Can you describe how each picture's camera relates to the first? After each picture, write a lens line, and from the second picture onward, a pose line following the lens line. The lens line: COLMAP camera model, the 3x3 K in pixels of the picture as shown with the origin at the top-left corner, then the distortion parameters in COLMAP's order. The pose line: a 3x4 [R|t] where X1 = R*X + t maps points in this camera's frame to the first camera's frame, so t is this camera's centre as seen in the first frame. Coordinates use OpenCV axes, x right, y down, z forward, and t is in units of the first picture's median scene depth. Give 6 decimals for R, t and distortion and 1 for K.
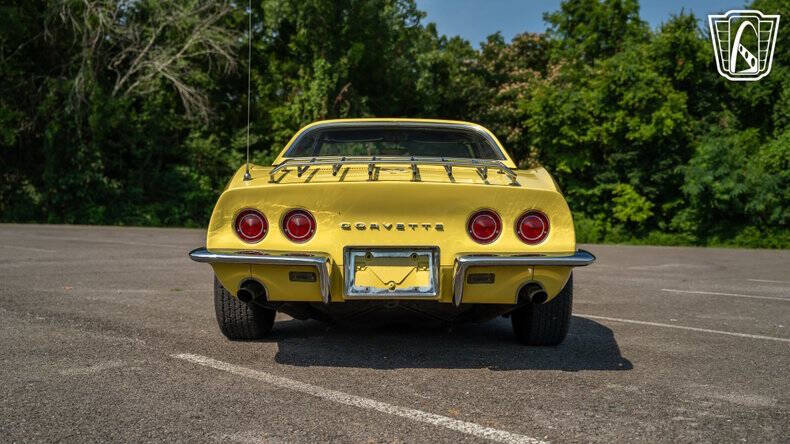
lens RADIAL K [[781.9, 0, 405.4], [0, 781.9, 225.2], [0, 0, 1]] dist [-0.071089, 0.185241]
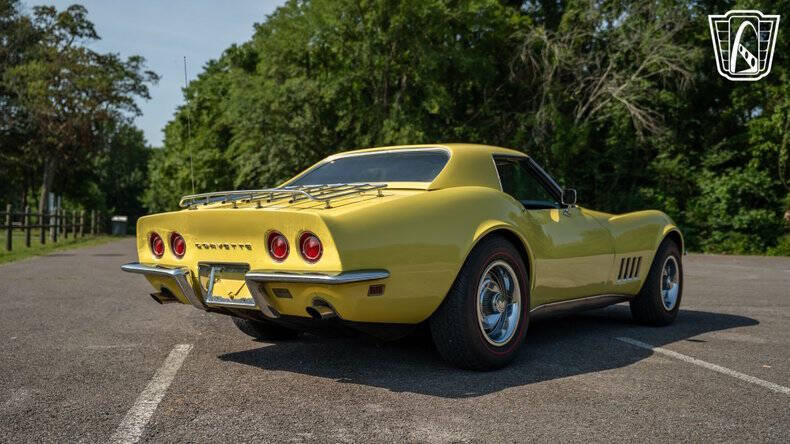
lens RADIAL K [[799.2, 0, 410.6], [0, 799.2, 221.1], [0, 0, 1]] dist [-0.051520, 0.147051]
pose [[0.775754, -0.018454, -0.630766, 0.086178], [-0.003183, 0.999445, -0.033154, 0.000262], [0.631028, 0.027727, 0.775265, 0.020707]]
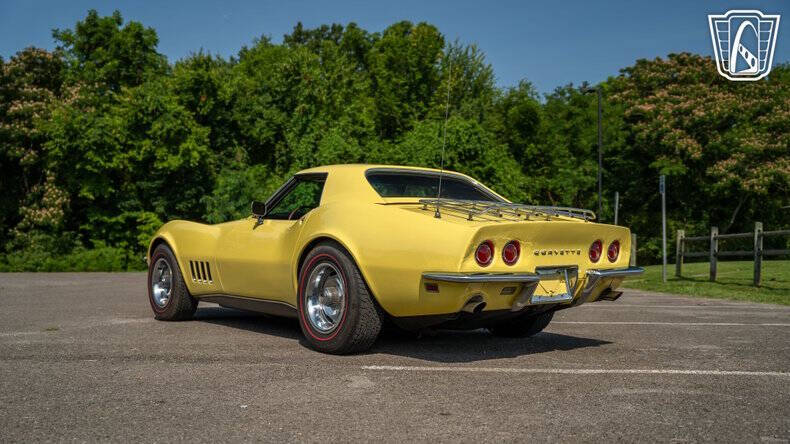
lens RADIAL K [[781.9, 0, 405.4], [0, 781.9, 225.2], [0, 0, 1]] dist [-0.071089, 0.185241]
pose [[0.777156, 0.007927, 0.629258, -0.100834], [0.014118, 0.999449, -0.030026, -0.000804], [-0.629150, 0.032218, 0.776616, 0.005037]]
